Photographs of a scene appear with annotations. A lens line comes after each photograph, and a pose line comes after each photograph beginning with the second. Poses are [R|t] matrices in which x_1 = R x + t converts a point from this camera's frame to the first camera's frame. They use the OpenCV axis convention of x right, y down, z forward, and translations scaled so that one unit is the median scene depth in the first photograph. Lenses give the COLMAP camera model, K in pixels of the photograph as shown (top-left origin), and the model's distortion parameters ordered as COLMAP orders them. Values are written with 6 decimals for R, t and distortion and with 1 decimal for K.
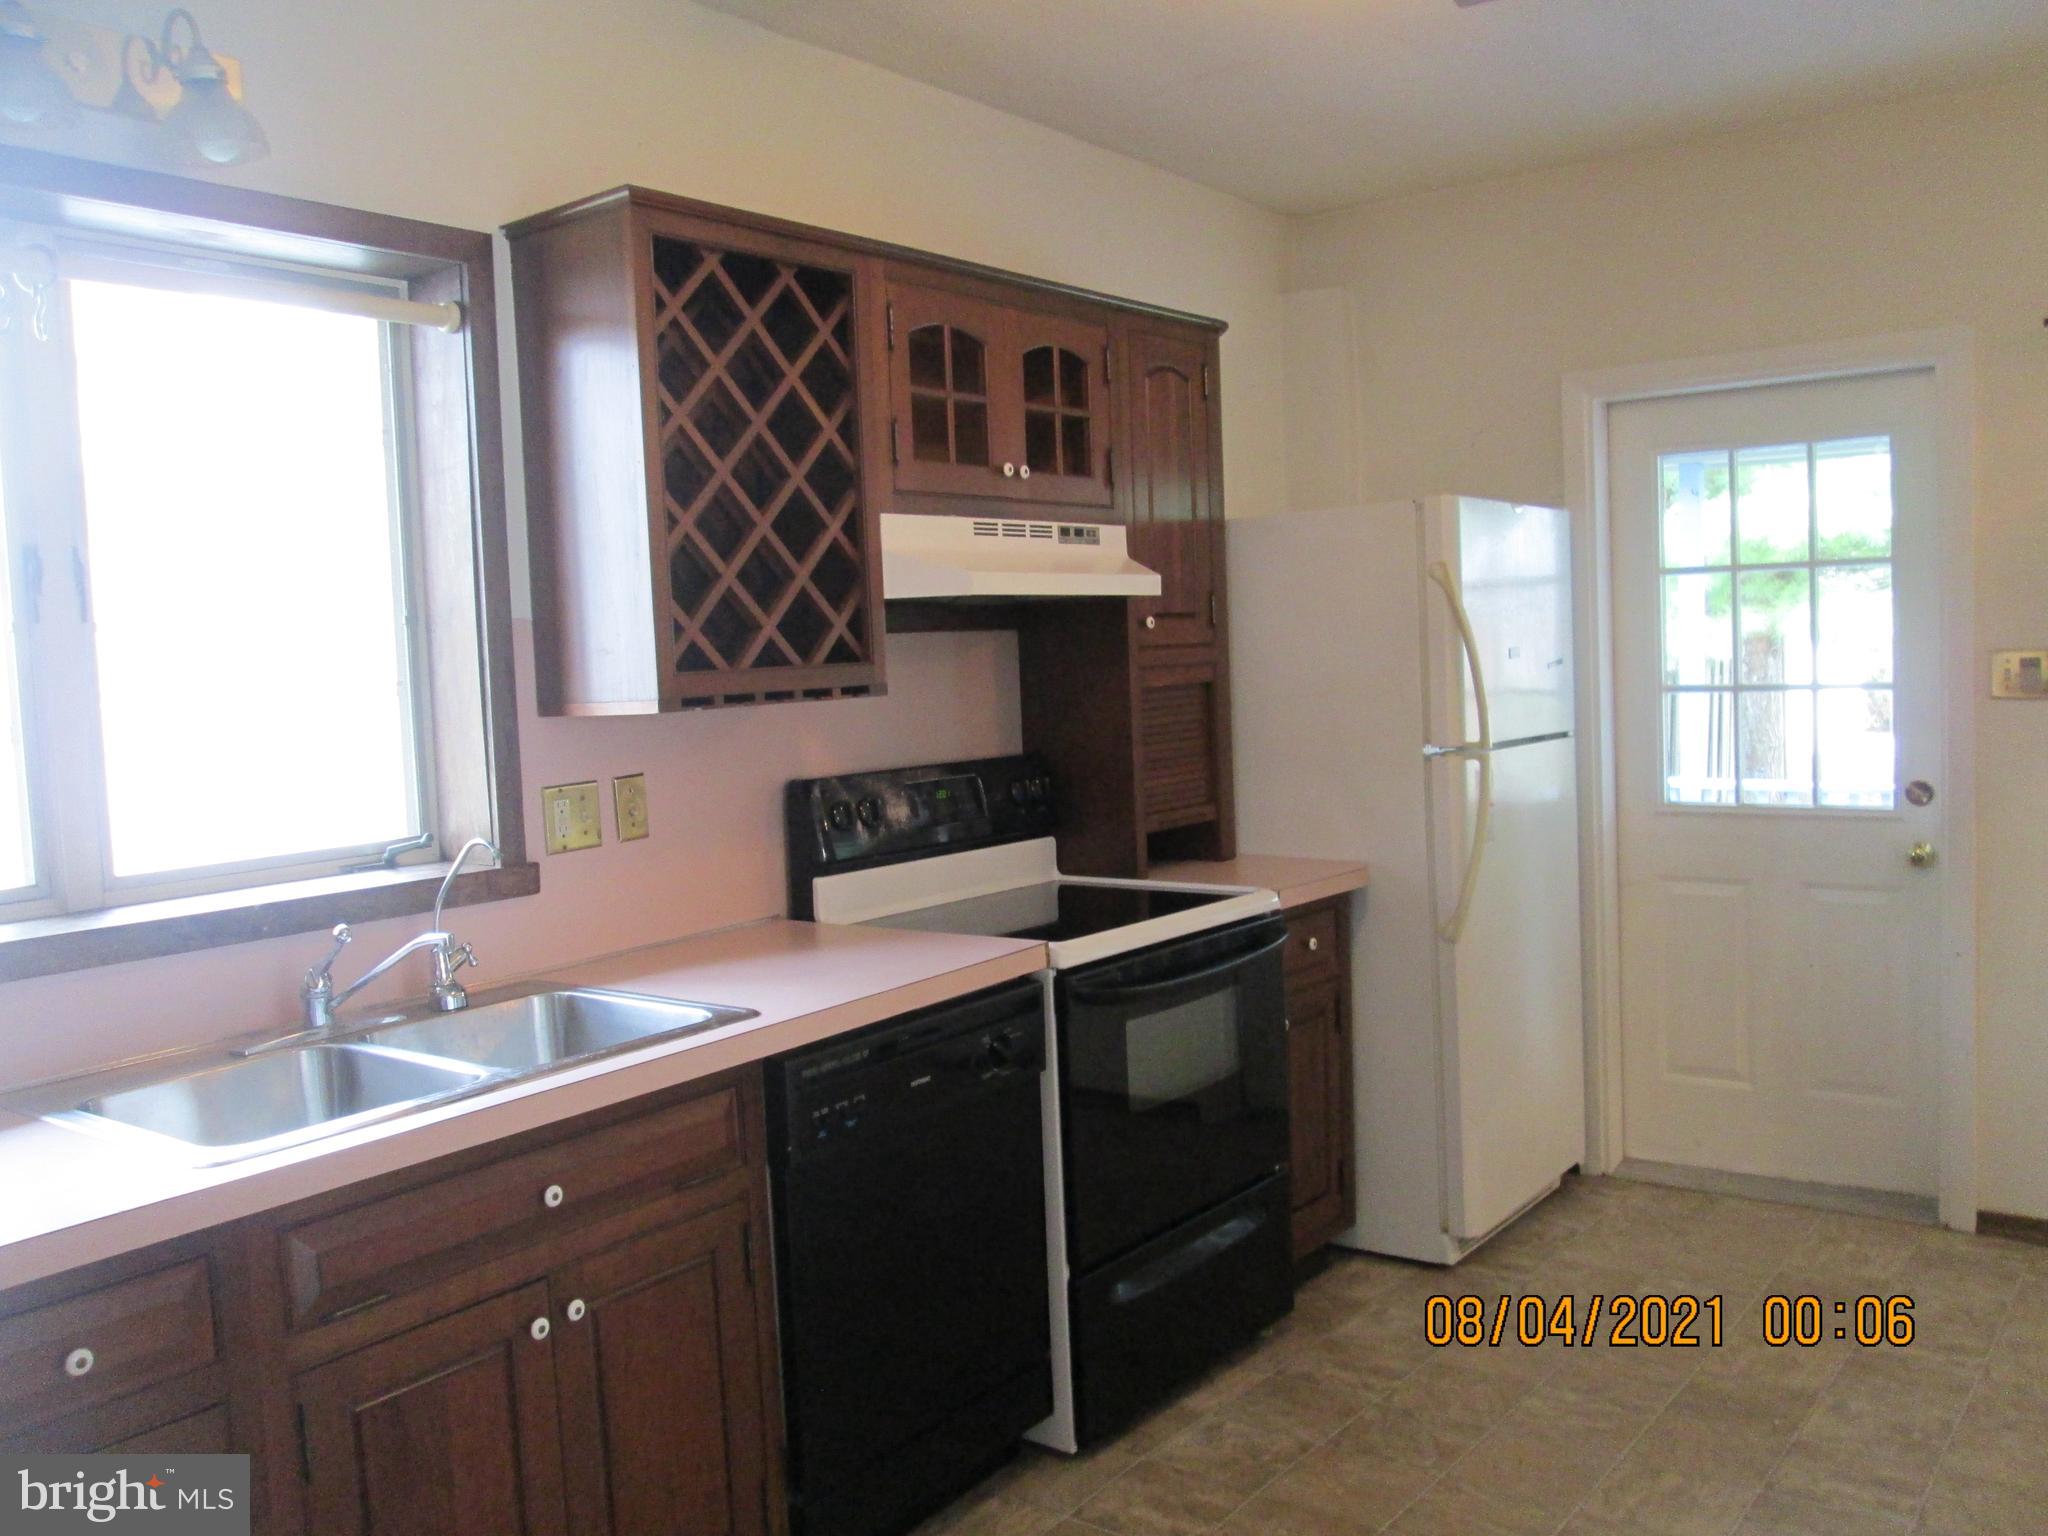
lens RADIAL K [[1680.7, 0, 1036.8], [0, 1680.7, 781.2], [0, 0, 1]] dist [-0.046107, 0.014246]
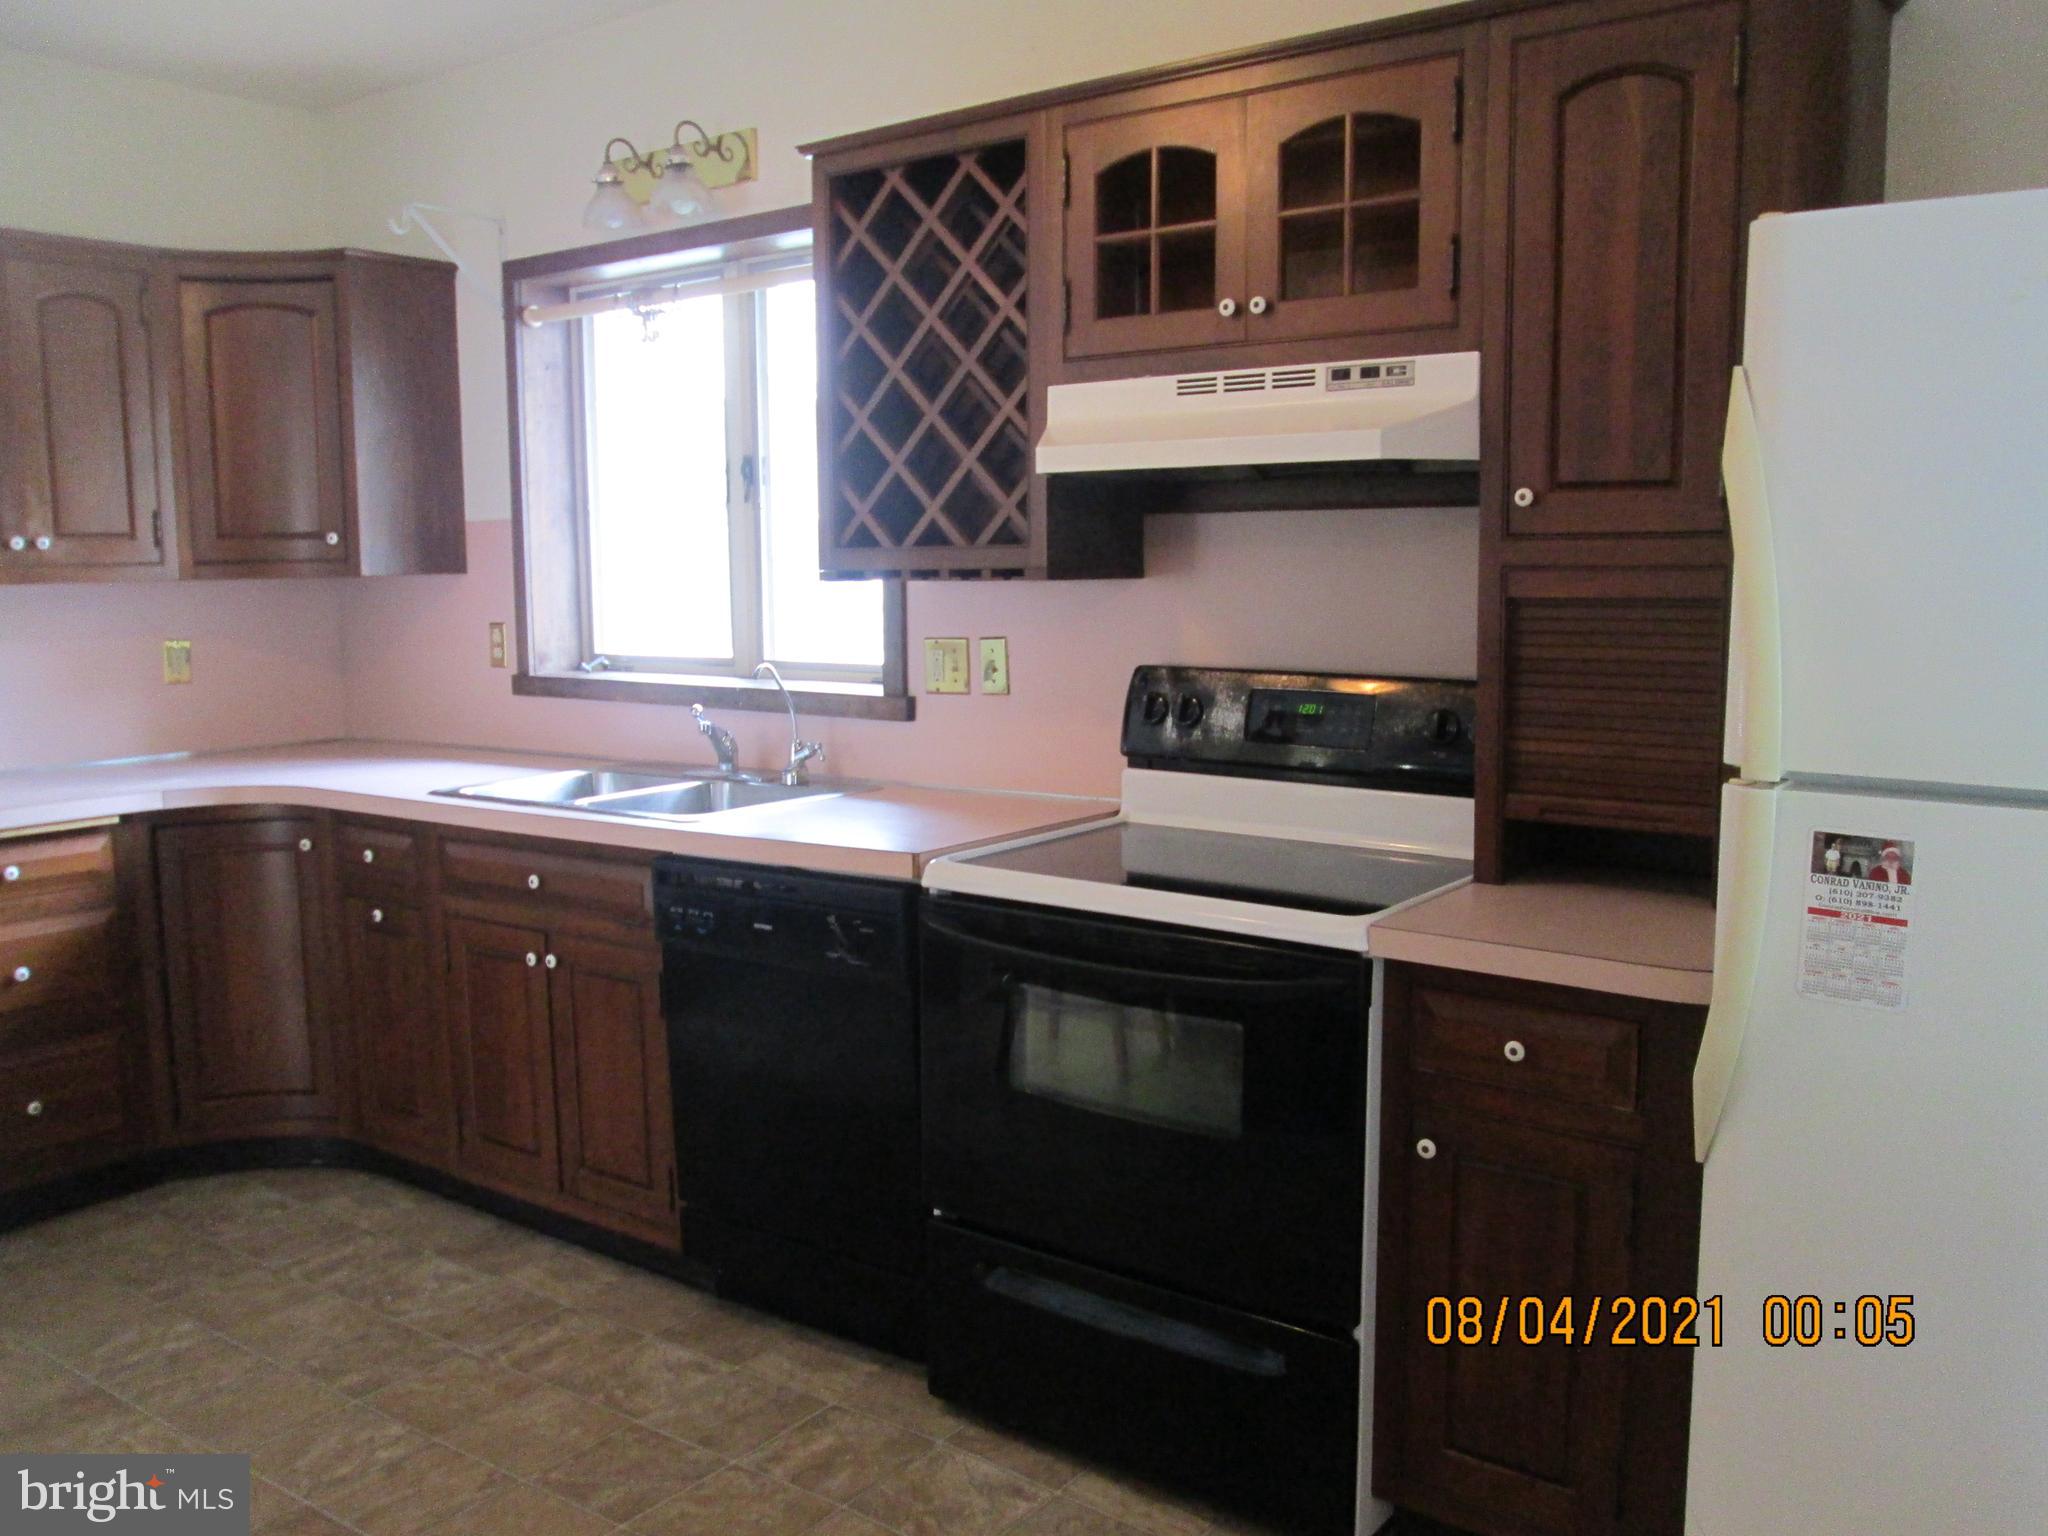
lens RADIAL K [[1680.7, 0, 1023.2], [0, 1680.7, 758.8], [0, 0, 1]] dist [-0.046107, 0.014246]
pose [[0.020123, 0.164419, -0.986185, 0.885031], [-0.067517, 0.984357, 0.162737, -0.108042], [0.997515, 0.063310, 0.030909, 0.987615]]
